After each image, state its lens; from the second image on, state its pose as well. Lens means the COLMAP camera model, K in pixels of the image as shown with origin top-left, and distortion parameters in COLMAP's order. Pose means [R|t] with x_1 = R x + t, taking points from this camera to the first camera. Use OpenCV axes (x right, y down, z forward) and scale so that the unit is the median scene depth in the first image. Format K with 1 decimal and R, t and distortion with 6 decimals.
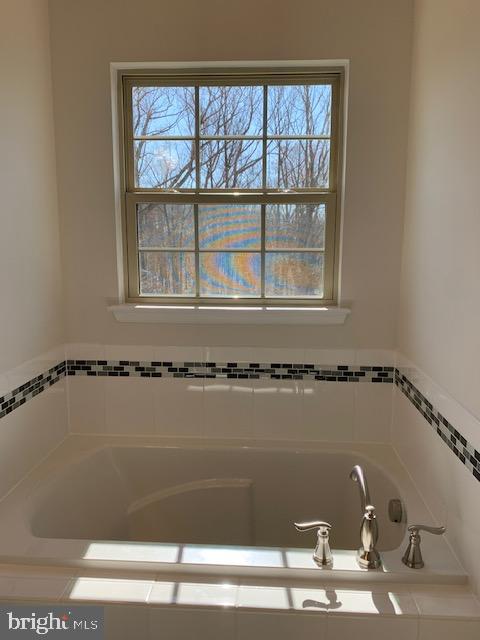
lens RADIAL K [[504.0, 0, 242.4], [0, 504.0, 315.1], [0, 0, 1]] dist [0.046317, -0.009768]
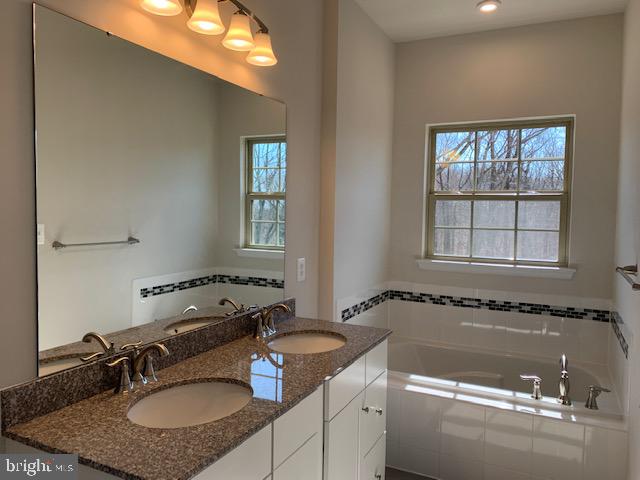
lens RADIAL K [[504.0, 0, 319.8], [0, 504.0, 231.2], [0, 0, 1]] dist [0.046317, -0.009768]
pose [[0.927563, 0.029634, -0.372491, 0.064723], [-0.067745, 0.993667, -0.089645, 0.061502], [0.367476, 0.108385, 0.923696, -0.692790]]
